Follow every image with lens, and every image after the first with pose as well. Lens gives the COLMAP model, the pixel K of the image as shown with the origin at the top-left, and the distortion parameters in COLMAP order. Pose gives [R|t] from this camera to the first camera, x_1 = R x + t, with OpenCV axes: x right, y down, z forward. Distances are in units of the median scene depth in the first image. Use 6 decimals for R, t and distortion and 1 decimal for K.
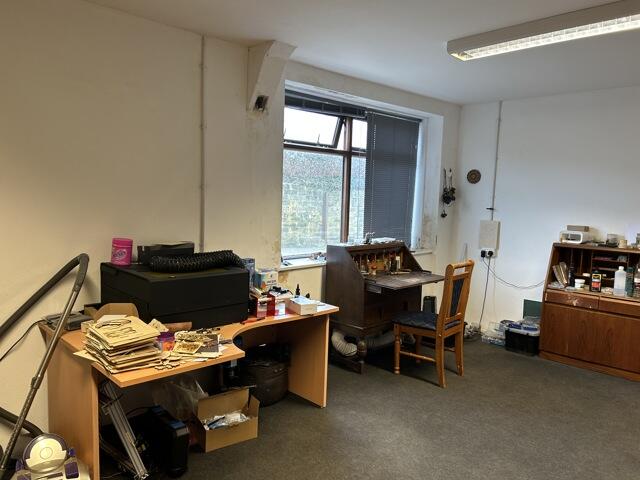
lens RADIAL K [[483.9, 0, 313.5], [0, 483.9, 244.9], [0, 0, 1]] dist [0.056162, -0.046792]
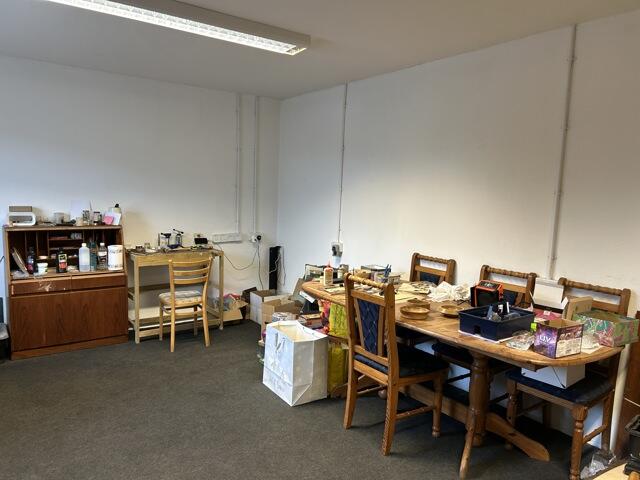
lens RADIAL K [[483.9, 0, 320.6], [0, 483.9, 243.9], [0, 0, 1]] dist [0.056162, -0.046792]
pose [[0.148936, -0.134356, 0.979677, -0.304955], [0.073320, 0.989500, 0.124557, -0.046159], [-0.986125, 0.053278, 0.157223, 0.339312]]
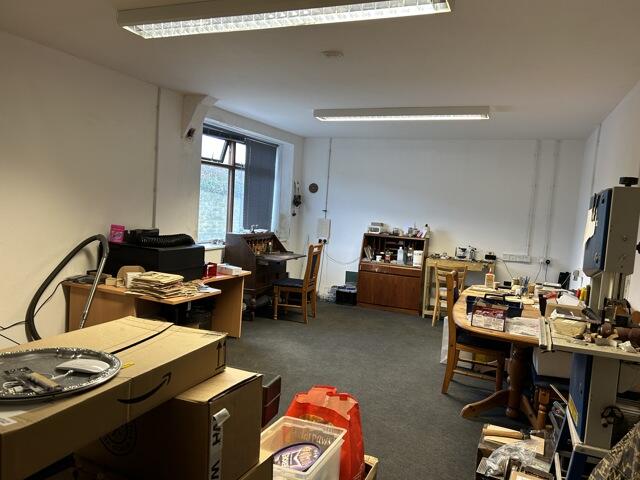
lens RADIAL K [[483.9, 0, 324.2], [0, 483.9, 239.3], [0, 0, 1]] dist [0.056162, -0.046792]
pose [[0.913238, -0.000365, 0.407427, -0.282916], [0.004756, 0.999941, -0.009766, 0.032452], [-0.407399, 0.010857, 0.913186, -0.400246]]
